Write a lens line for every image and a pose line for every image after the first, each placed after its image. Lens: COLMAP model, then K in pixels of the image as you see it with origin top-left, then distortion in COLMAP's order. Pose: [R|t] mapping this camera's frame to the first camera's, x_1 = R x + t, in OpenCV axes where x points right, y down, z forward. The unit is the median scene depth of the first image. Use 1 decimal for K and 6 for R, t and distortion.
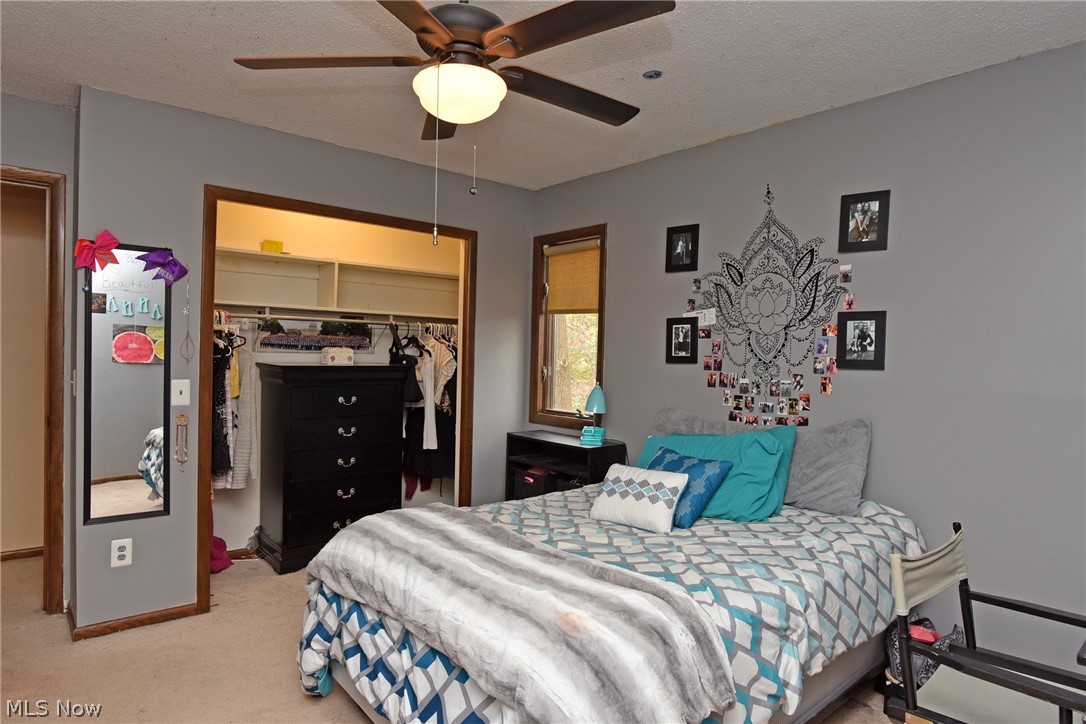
lens RADIAL K [[629.0, 0, 550.4], [0, 629.0, 360.5], [0, 0, 1]] dist [-0.039060, 0.014825]
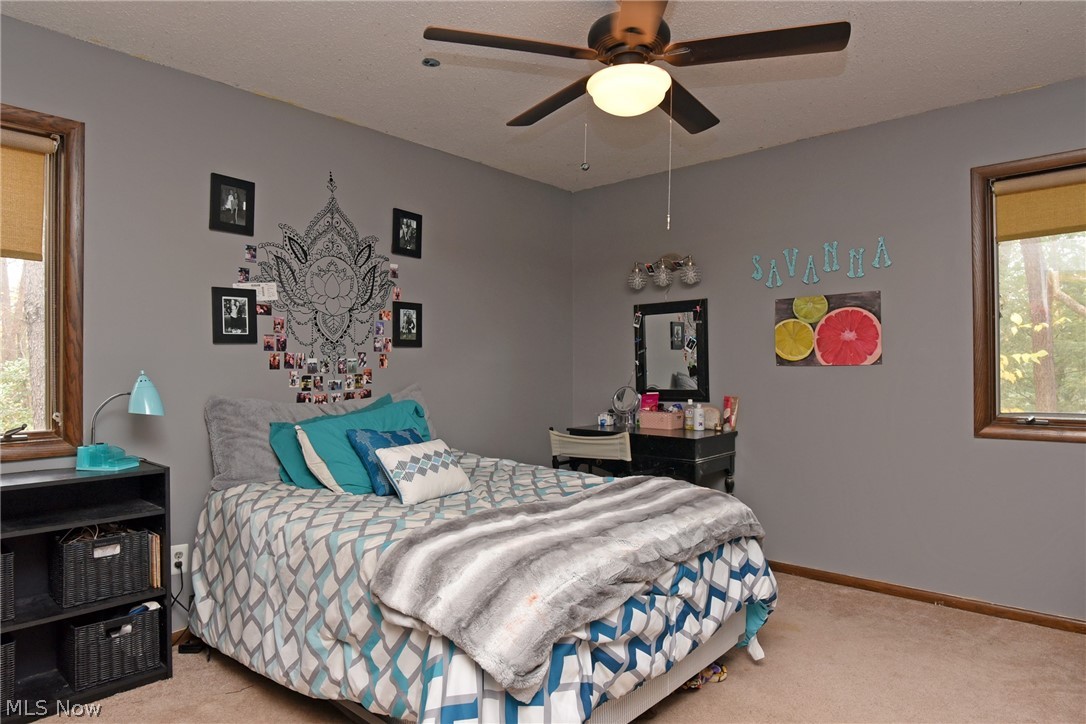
lens RADIAL K [[629.0, 0, 550.6], [0, 629.0, 361.1], [0, 0, 1]] dist [-0.039060, 0.014825]
pose [[-0.118429, -0.015452, 0.992842, -0.736958], [0.014143, 0.999751, 0.017247, 0.021912], [-0.992862, 0.016084, -0.118181, 0.760634]]
